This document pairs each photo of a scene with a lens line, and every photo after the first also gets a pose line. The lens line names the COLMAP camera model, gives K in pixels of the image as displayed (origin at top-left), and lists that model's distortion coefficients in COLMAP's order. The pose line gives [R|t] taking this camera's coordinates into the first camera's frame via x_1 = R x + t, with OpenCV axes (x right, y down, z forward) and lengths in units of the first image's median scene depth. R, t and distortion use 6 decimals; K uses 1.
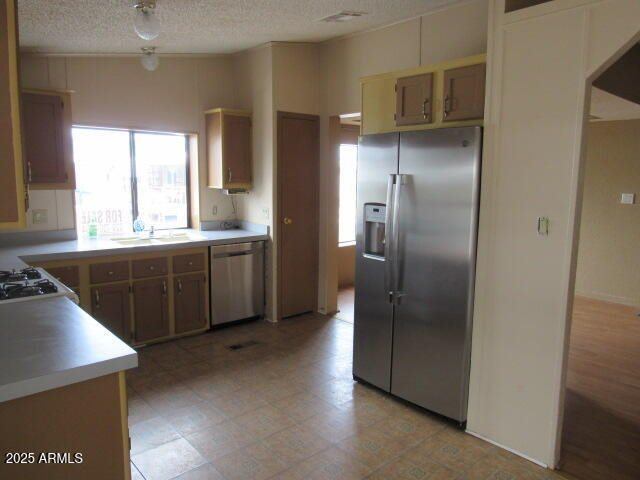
lens RADIAL K [[464.6, 0, 318.3], [0, 464.6, 240.5], [0, 0, 1]] dist [-0.009430, -0.002637]
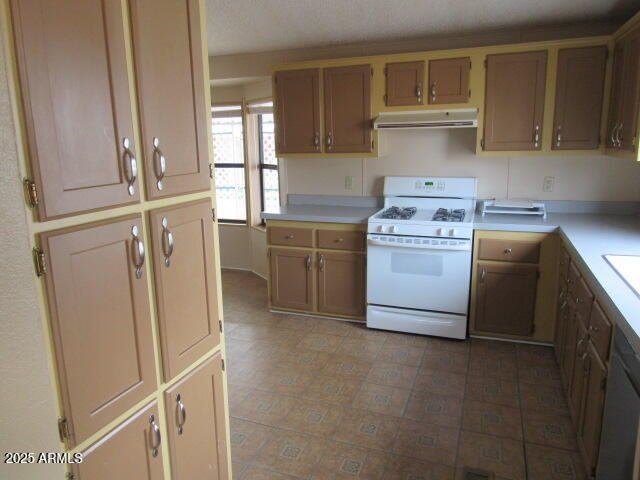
lens RADIAL K [[464.6, 0, 320.2], [0, 464.6, 238.3], [0, 0, 1]] dist [-0.009430, -0.002637]
pose [[-0.892030, 0.088150, -0.443296, 0.161833], [-0.059552, 0.949323, 0.308609, -0.154319], [0.448035, 0.301687, -0.841575, 1.195775]]
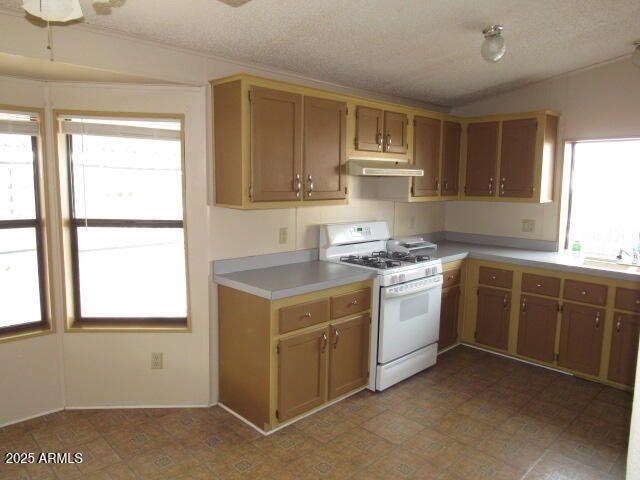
lens RADIAL K [[464.6, 0, 316.0], [0, 464.6, 240.1], [0, 0, 1]] dist [-0.009430, -0.002637]
pose [[0.035776, 0.111412, -0.993130, 0.453822], [-0.148592, 0.983313, 0.104958, -0.052671], [0.988251, 0.143816, 0.051734, 0.386831]]
